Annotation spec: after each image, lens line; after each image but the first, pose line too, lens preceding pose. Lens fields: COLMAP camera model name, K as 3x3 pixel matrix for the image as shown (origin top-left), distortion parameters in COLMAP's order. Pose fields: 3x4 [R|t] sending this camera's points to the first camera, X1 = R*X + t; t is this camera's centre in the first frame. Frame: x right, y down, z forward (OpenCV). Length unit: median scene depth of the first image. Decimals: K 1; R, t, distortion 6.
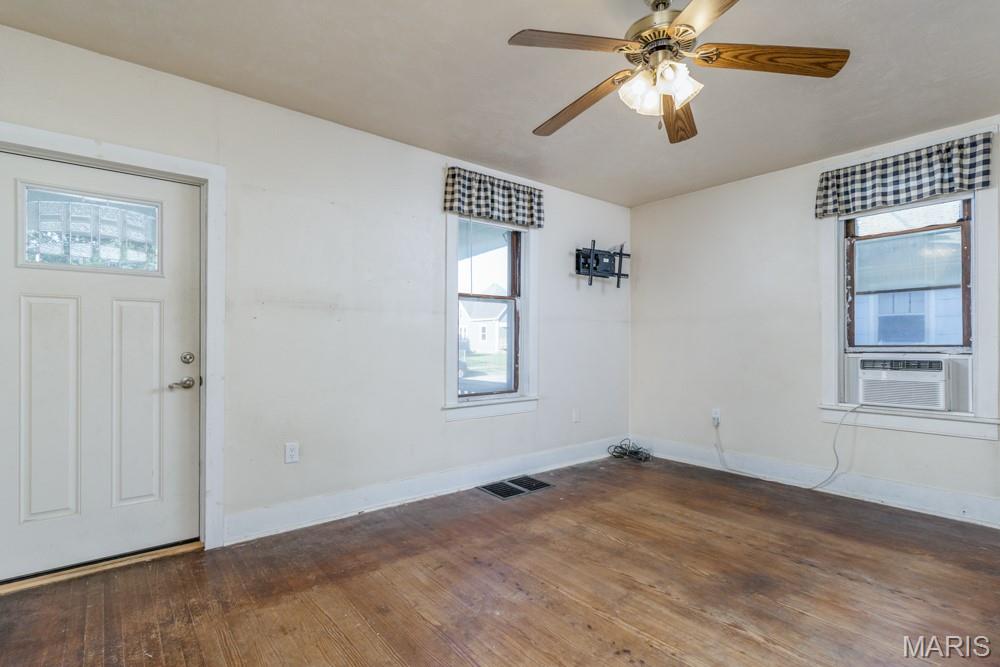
lens RADIAL K [[479.0, 0, 499.4], [0, 479.0, 349.8], [0, 0, 1]] dist [-0.000097, -0.000194]
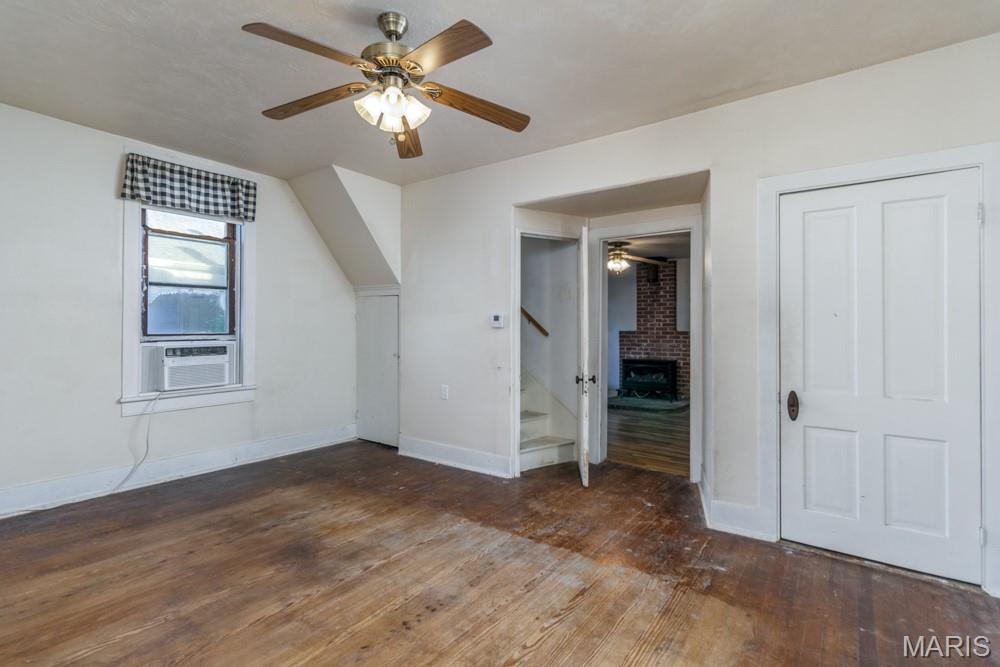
lens RADIAL K [[466.3, 0, 500.0], [0, 466.3, 333.5], [0, 0, 1]] dist [-0.000509, 0.000271]
pose [[-0.249904, -0.009495, 0.968224, -0.493700], [0.009827, 0.999876, 0.012342, -0.020170], [-0.968221, 0.012599, -0.249780, 0.648886]]
